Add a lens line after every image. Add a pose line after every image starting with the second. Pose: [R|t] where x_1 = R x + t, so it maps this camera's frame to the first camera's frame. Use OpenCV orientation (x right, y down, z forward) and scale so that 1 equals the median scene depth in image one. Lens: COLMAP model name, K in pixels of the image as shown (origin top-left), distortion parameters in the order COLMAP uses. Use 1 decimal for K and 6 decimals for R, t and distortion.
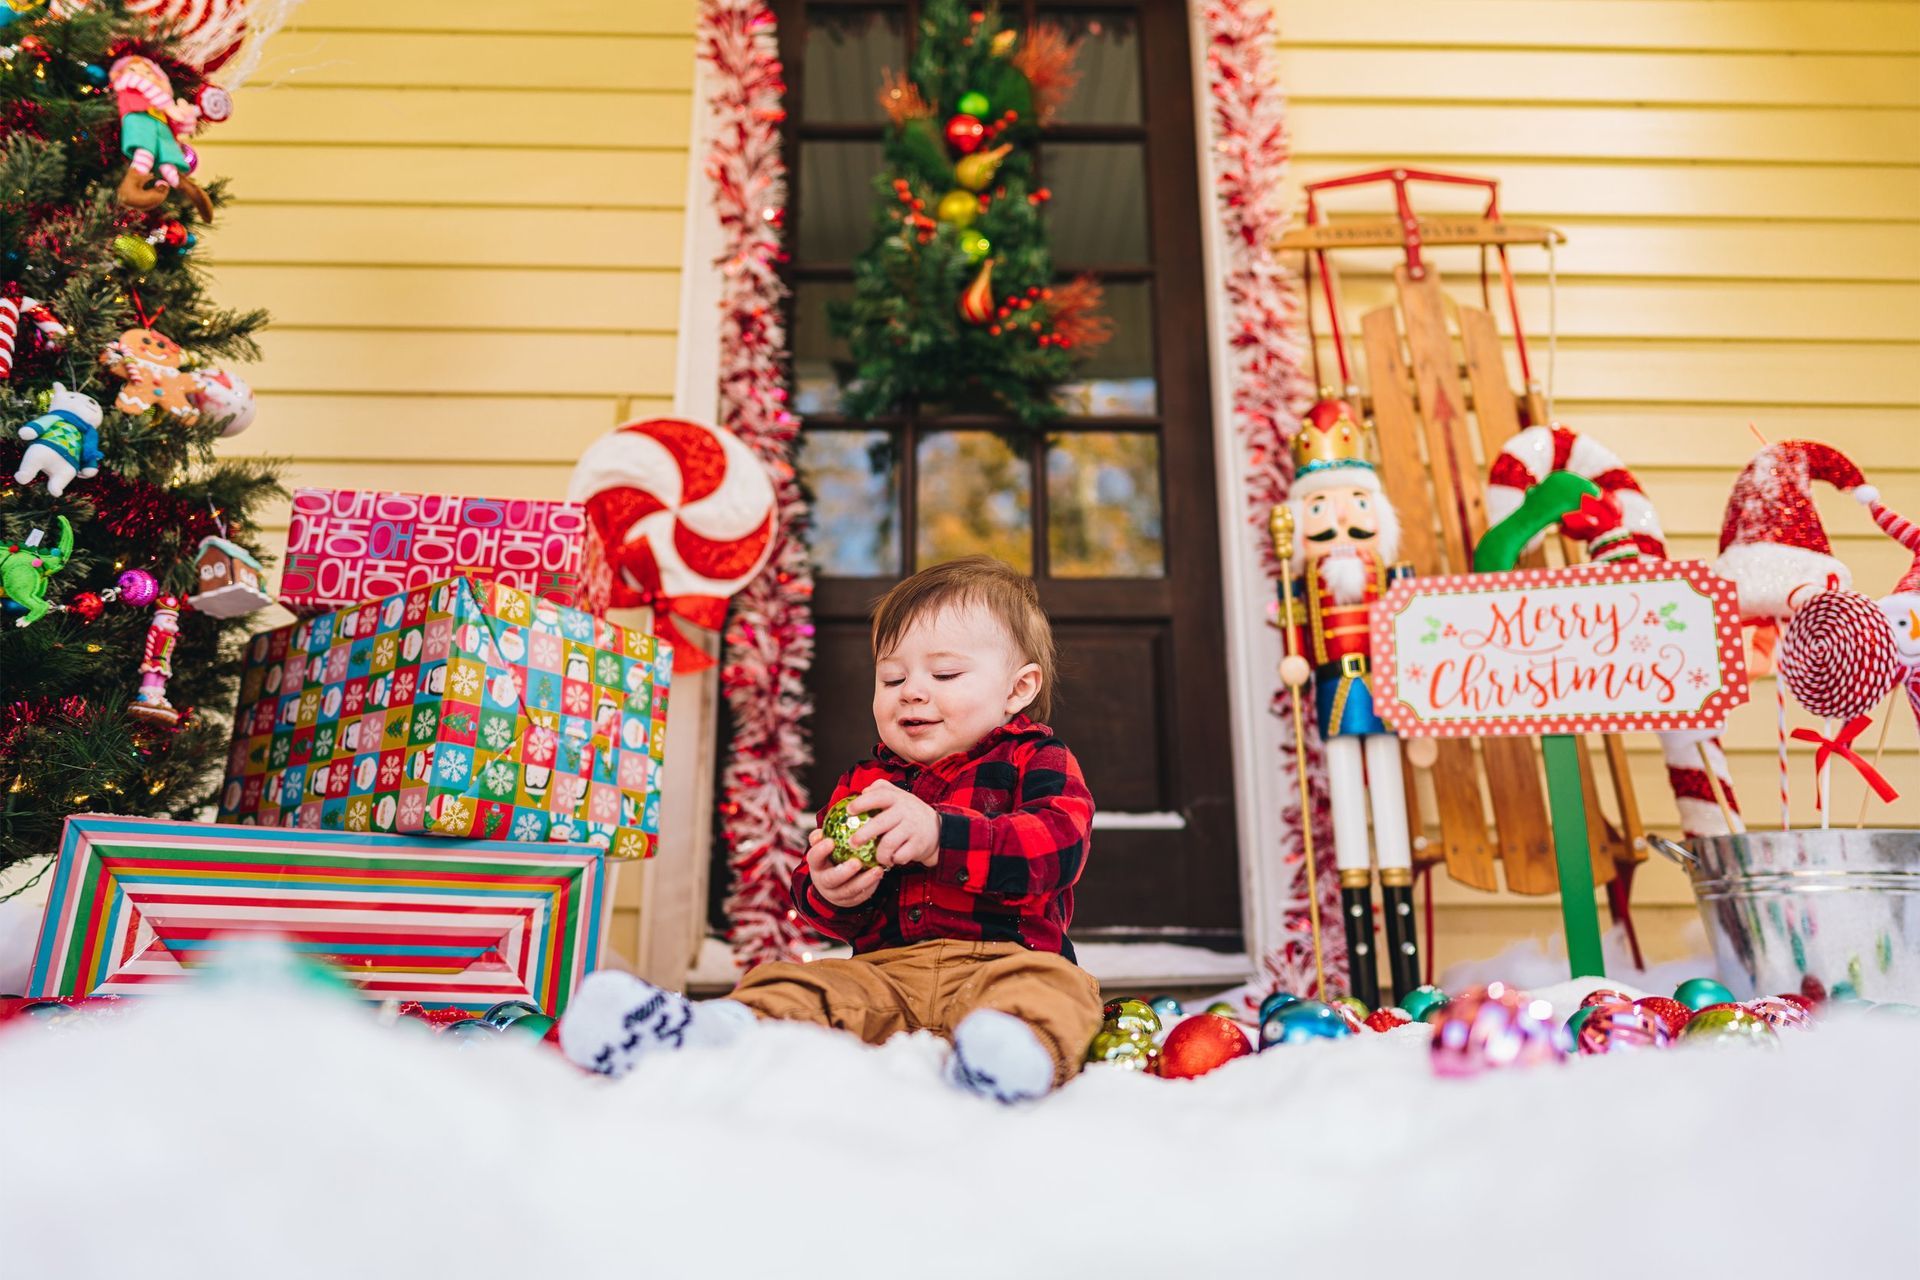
lens RADIAL K [[1265.1, 0, 971.2], [0, 1265.1, 648.8], [0, 0, 1]] dist [-0.000144, 0.000572]
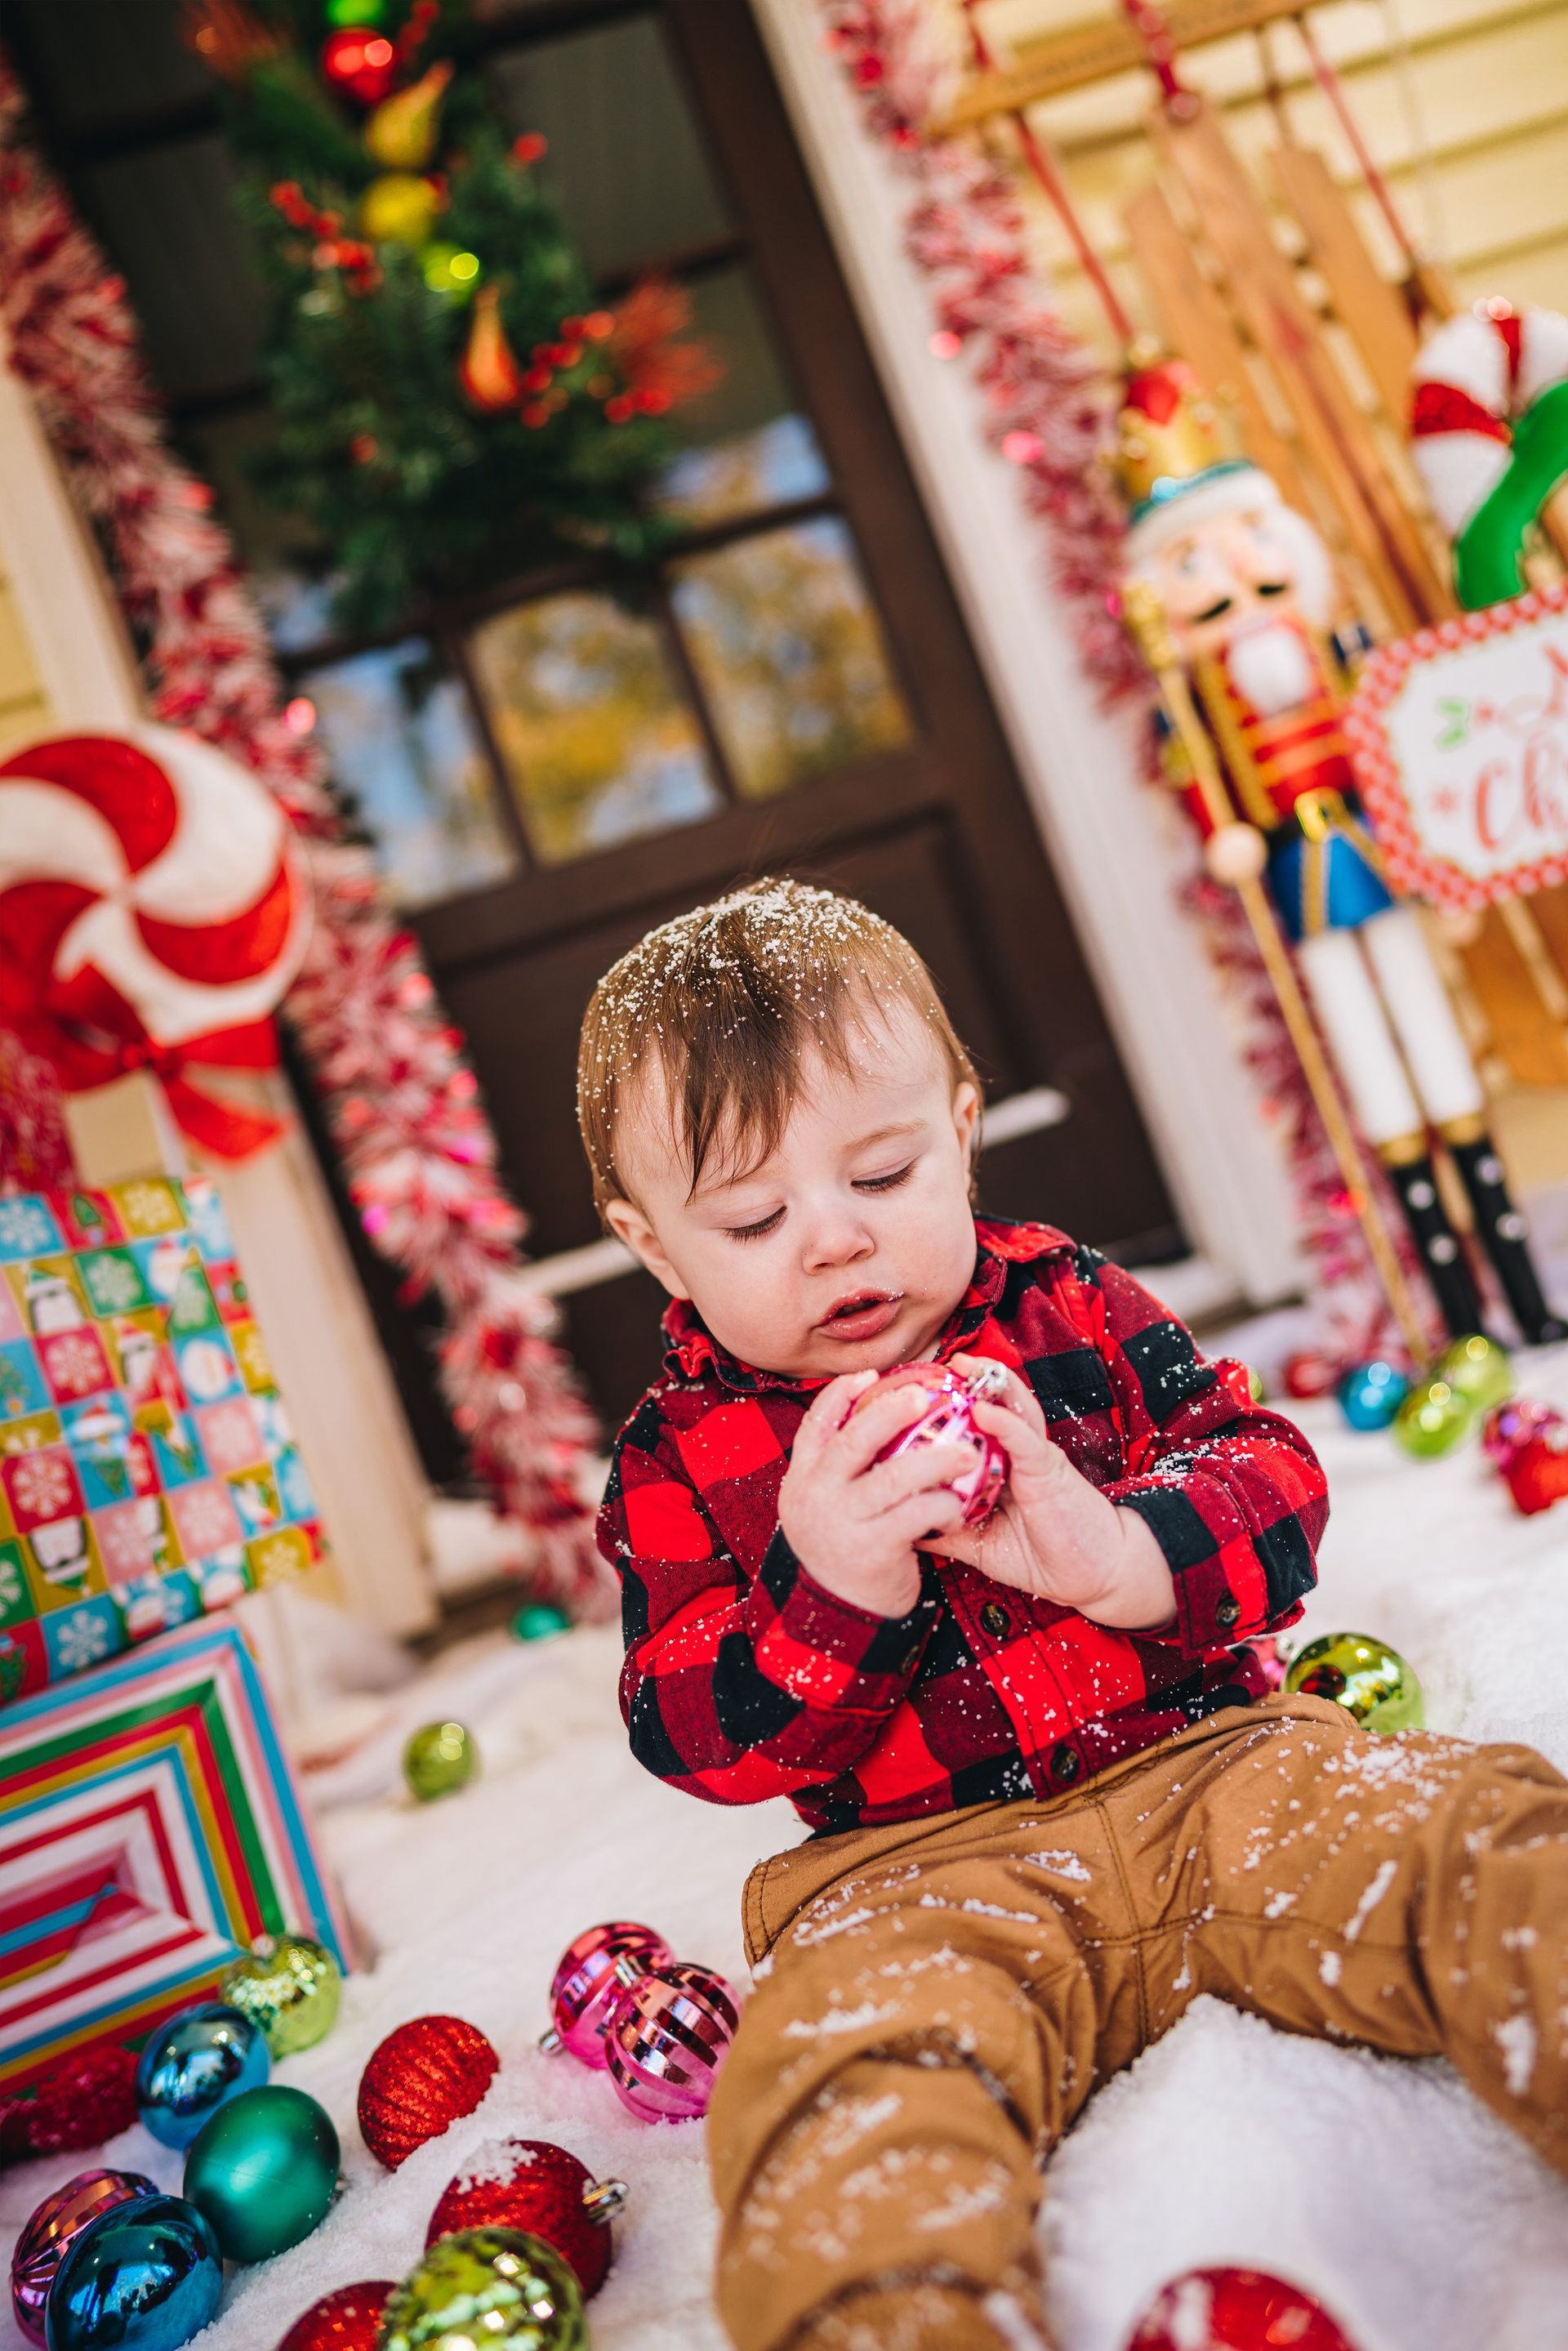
lens RADIAL K [[1595.0, 0, 800.3], [0, 1595.0, 1210.6], [0, 0, 1]] dist [-0.037060, 0.055604]
pose [[0.945362, -0.319174, 0.066467, -0.047068], [0.295875, 0.925551, 0.236249, -0.071403], [-0.136923, -0.203675, 0.969417, 0.293973]]
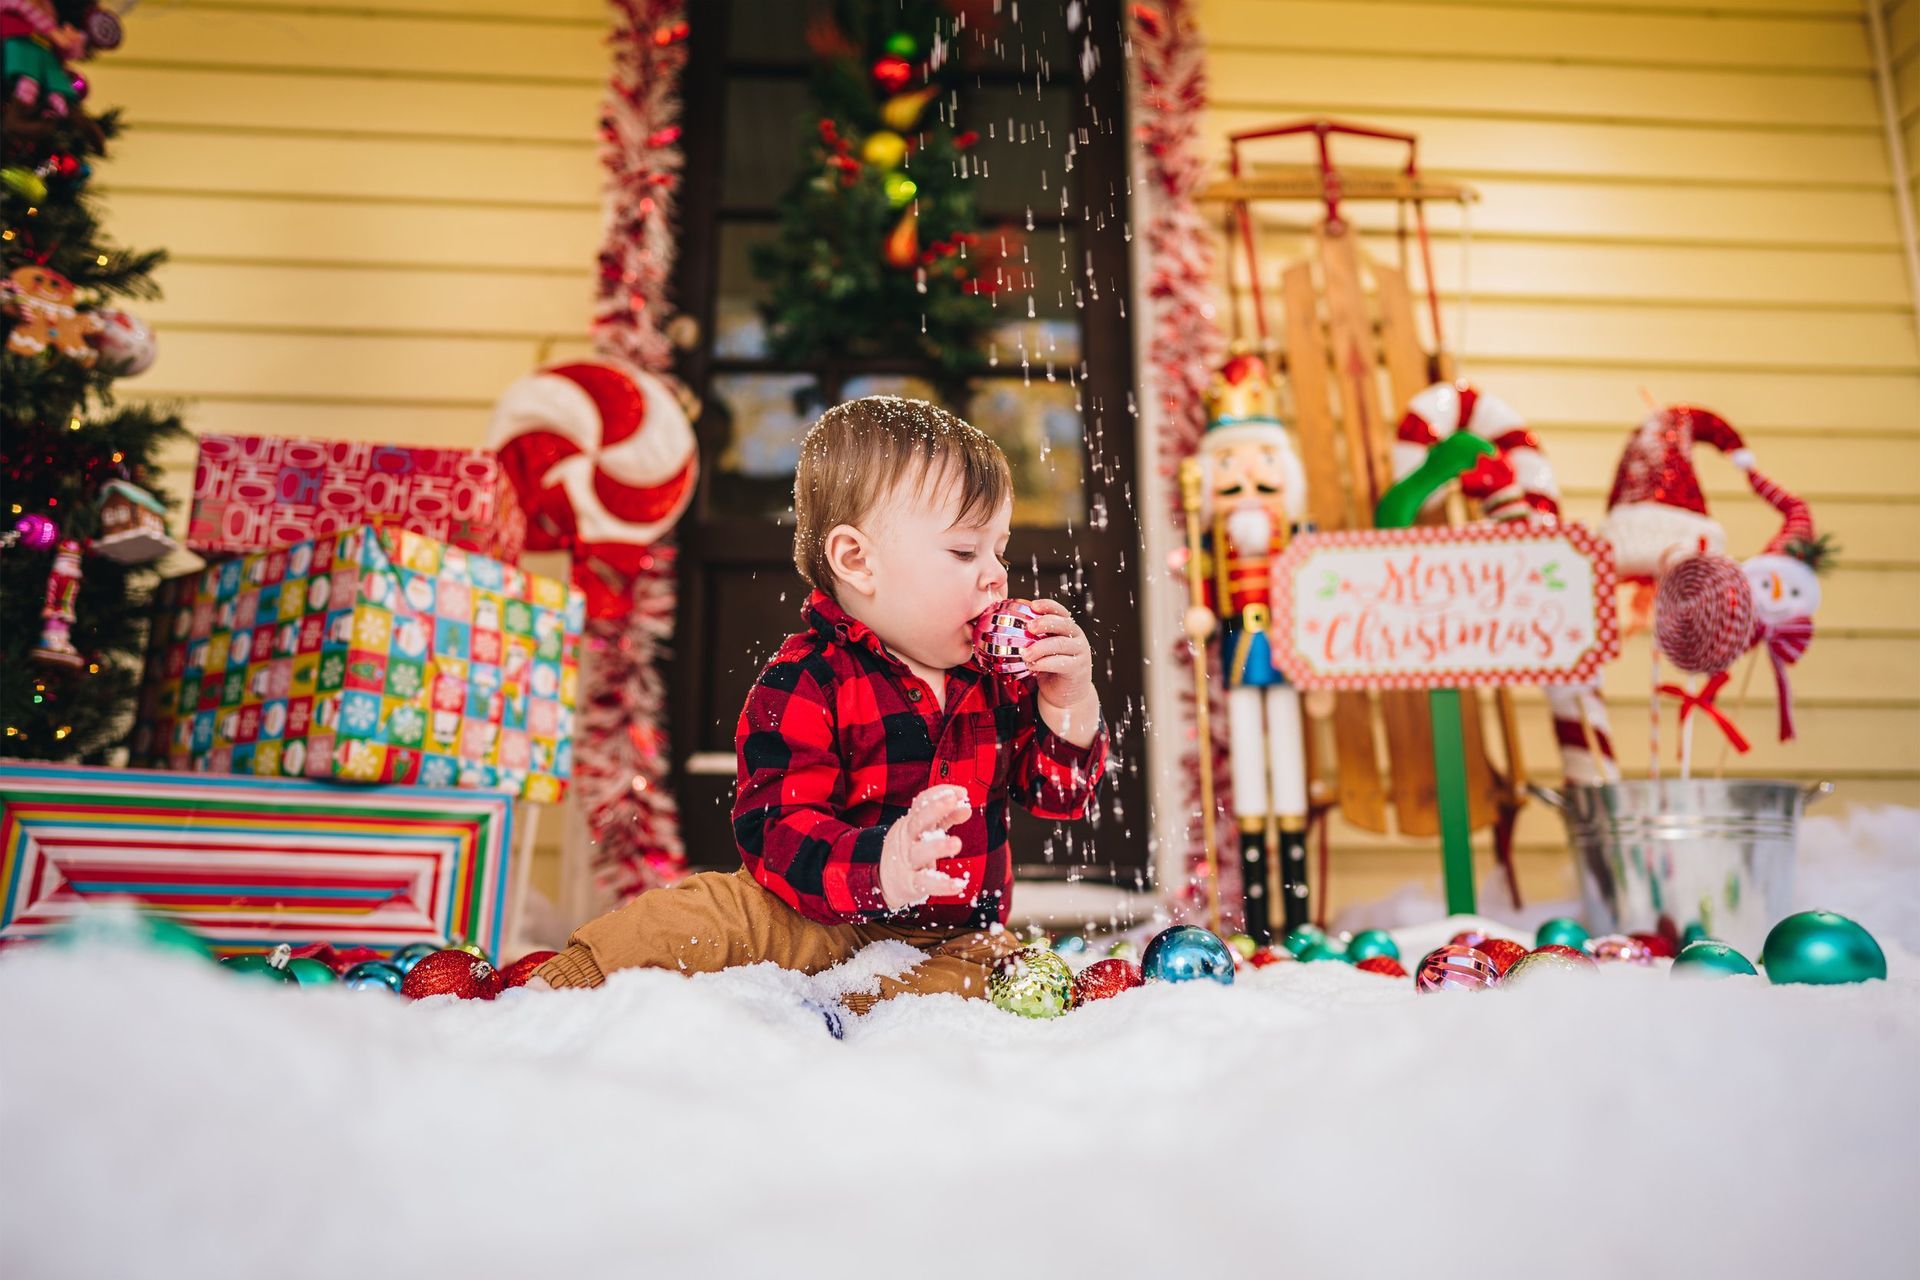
lens RADIAL K [[1267.4, 0, 966.8], [0, 1267.4, 654.4], [0, 0, 1]] dist [-0.032751, 0.044046]
pose [[0.999114, 0.008785, 0.041149, 0.027312], [-0.011040, 0.998430, 0.054913, -0.012085], [-0.040602, -0.055319, 0.997643, -0.022443]]
